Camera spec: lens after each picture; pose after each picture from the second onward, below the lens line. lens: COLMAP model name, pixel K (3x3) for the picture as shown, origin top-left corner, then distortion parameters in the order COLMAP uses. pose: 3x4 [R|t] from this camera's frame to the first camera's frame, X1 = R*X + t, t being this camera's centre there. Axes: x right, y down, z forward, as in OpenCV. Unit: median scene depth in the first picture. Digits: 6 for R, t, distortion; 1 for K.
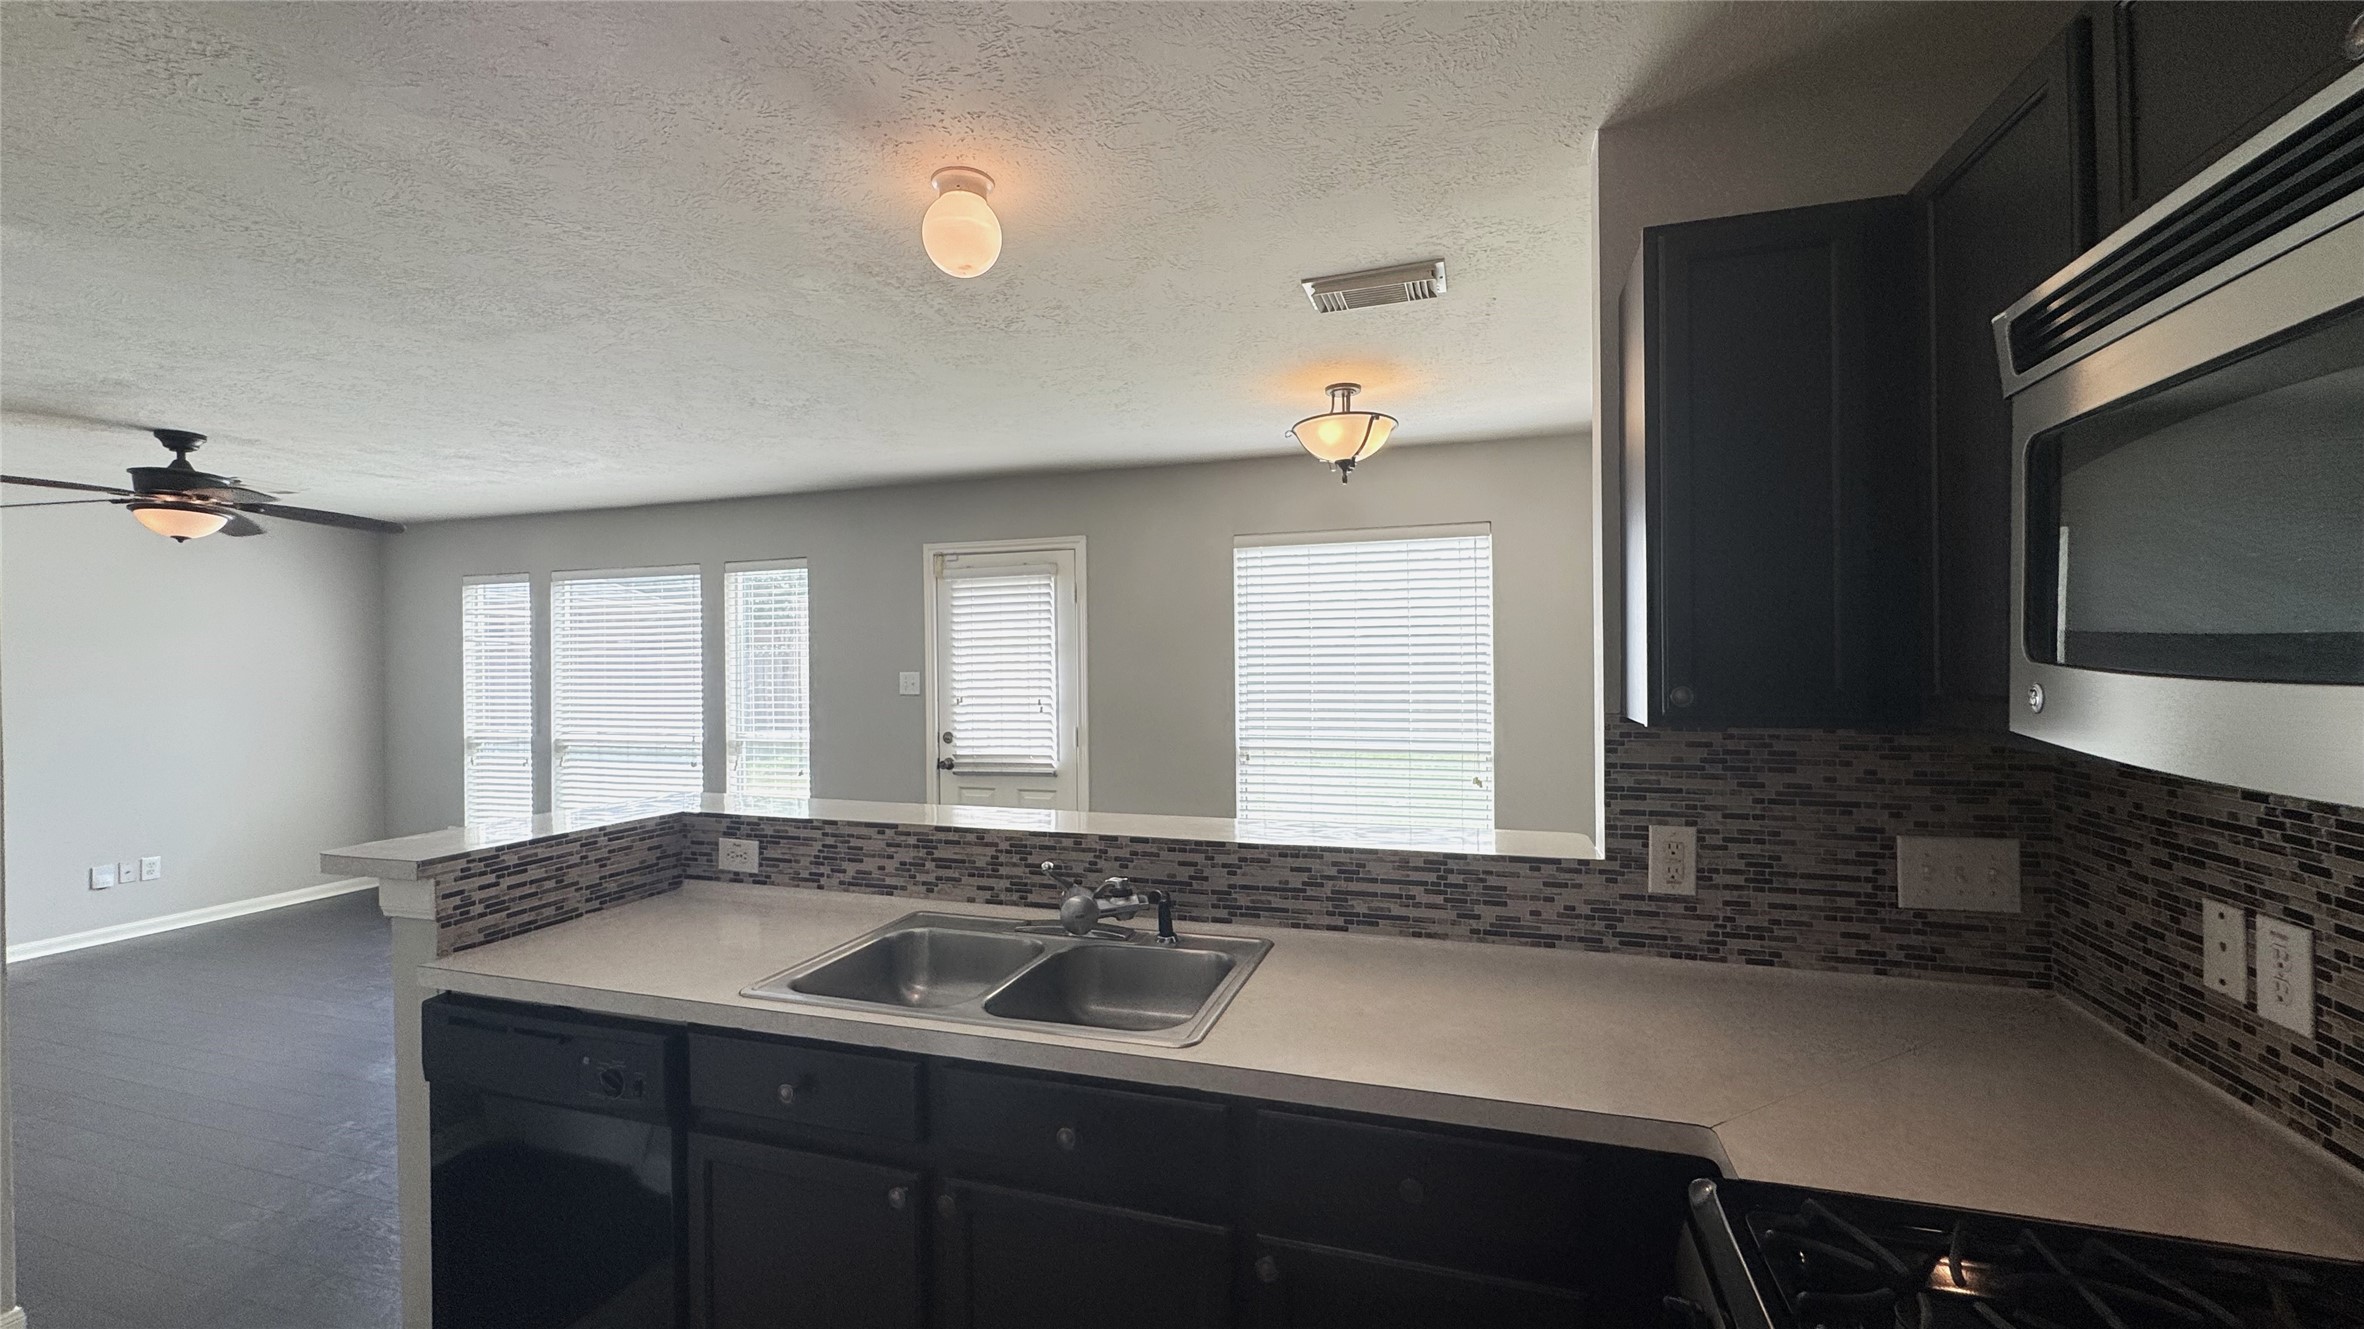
lens RADIAL K [[981.3, 0, 1182.0], [0, 981.3, 664.5], [0, 0, 1]] dist [-0.000121, -0.000081]
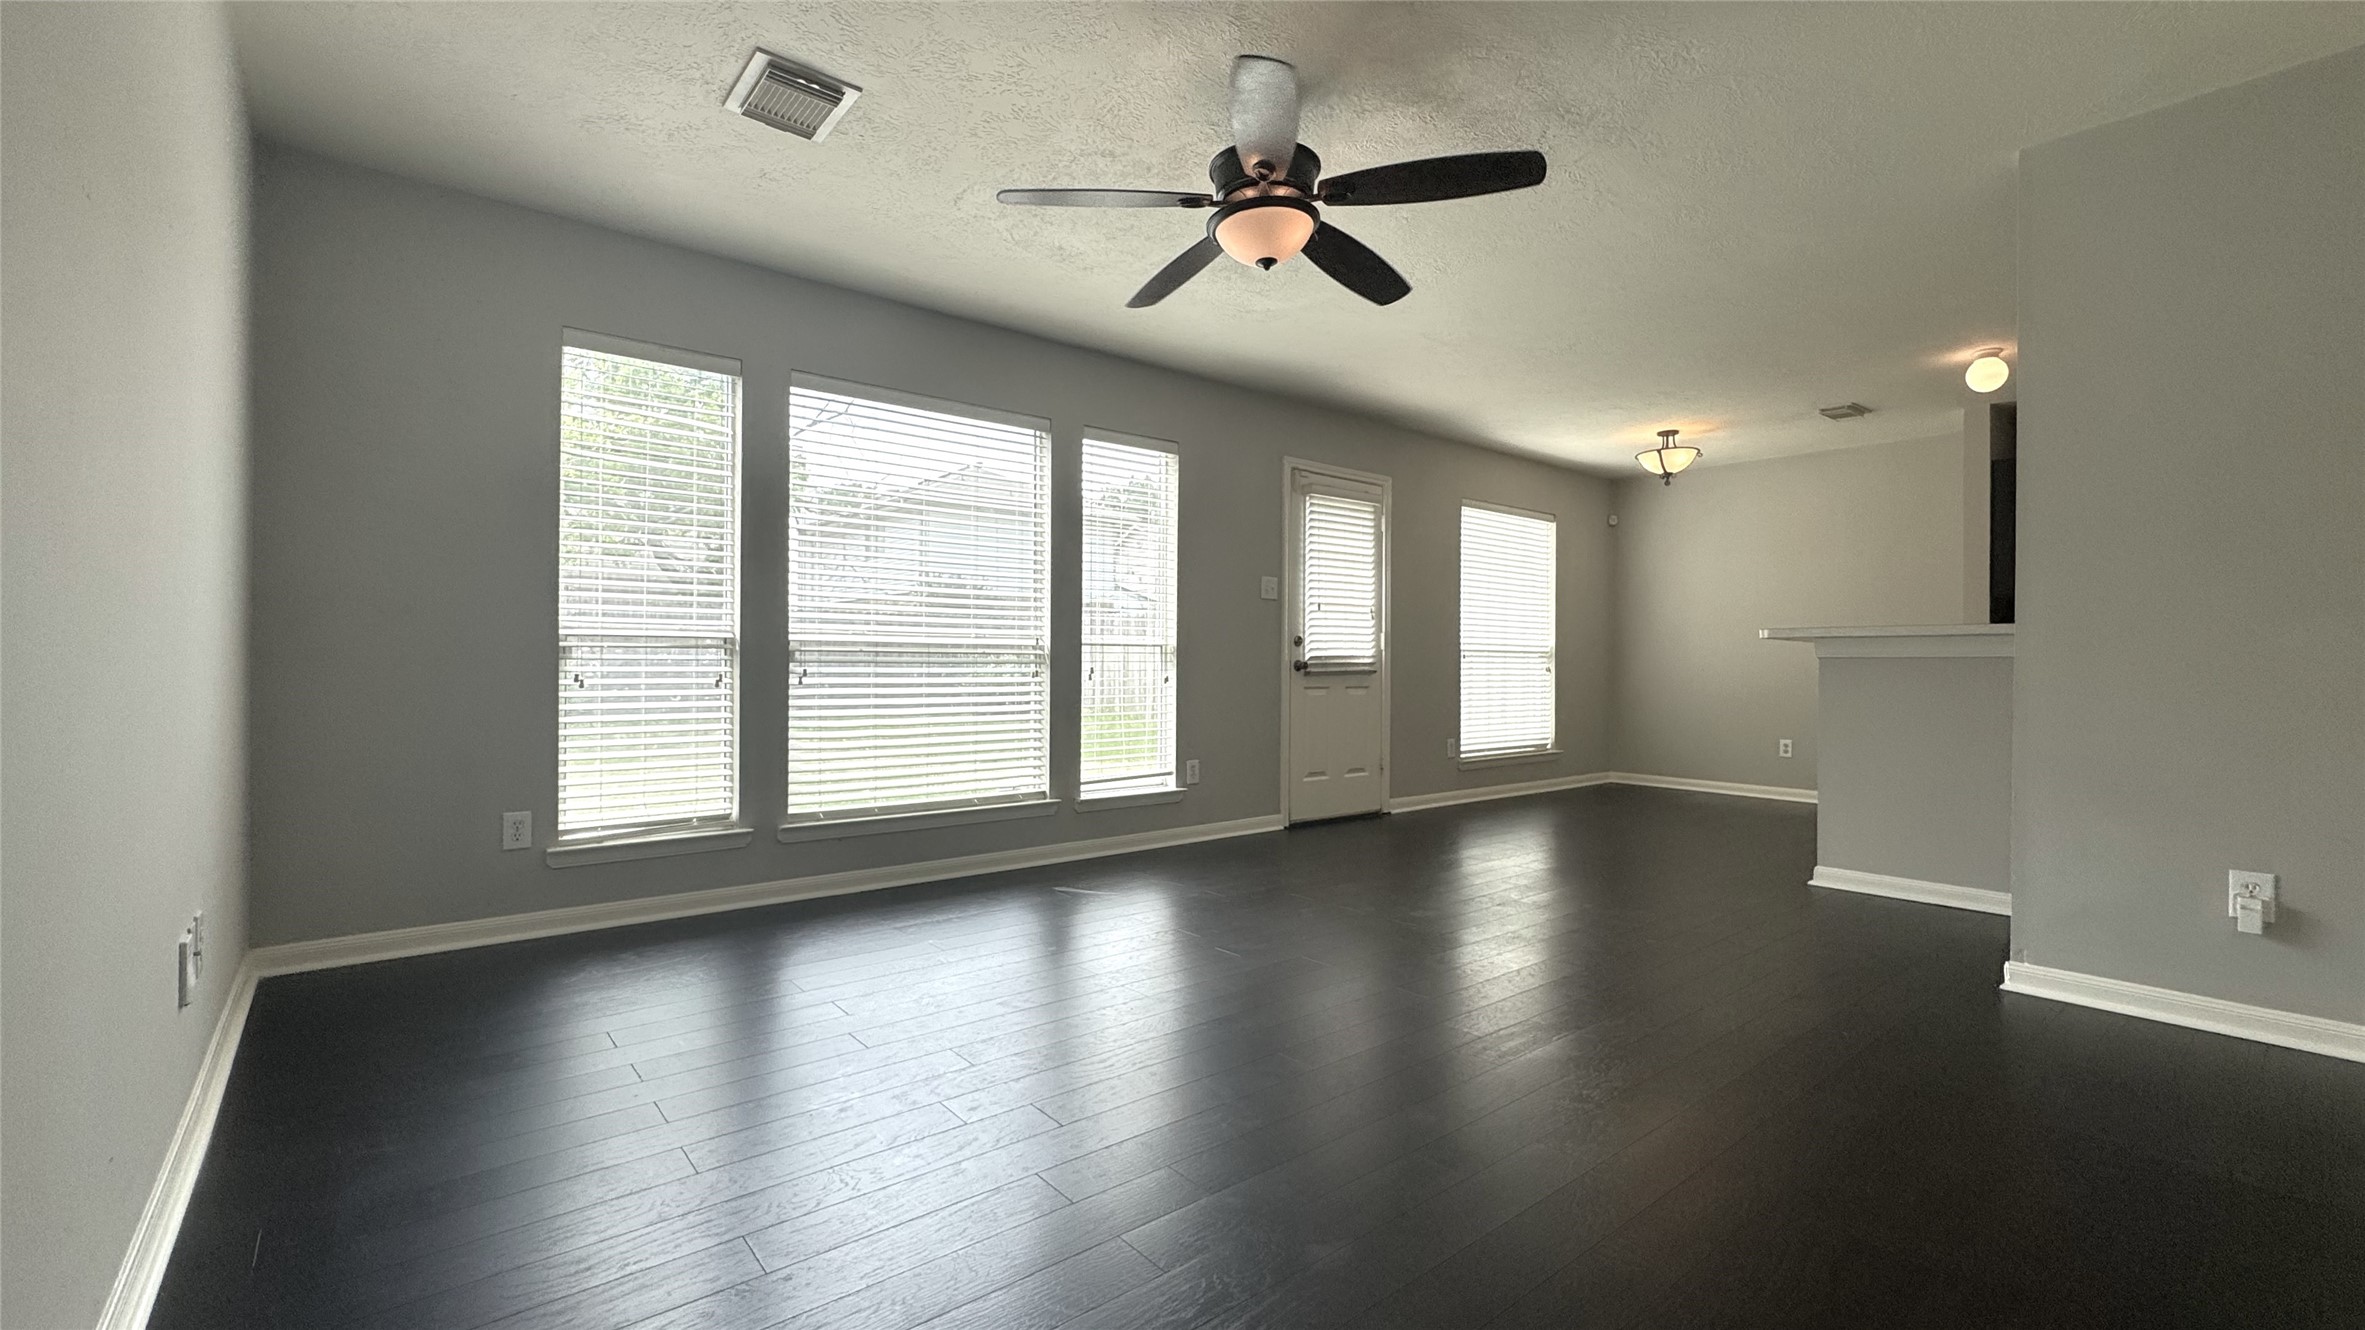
lens RADIAL K [[981.7, 0, 1182.5], [0, 981.7, 665.0], [0, 0, 1]] dist [-0.000121, -0.000081]
pose [[0.547199, 0.013317, 0.836896, -1.289927], [-0.007753, 0.999911, -0.010842, 0.121466], [-0.836966, -0.000556, 0.547254, 0.553008]]
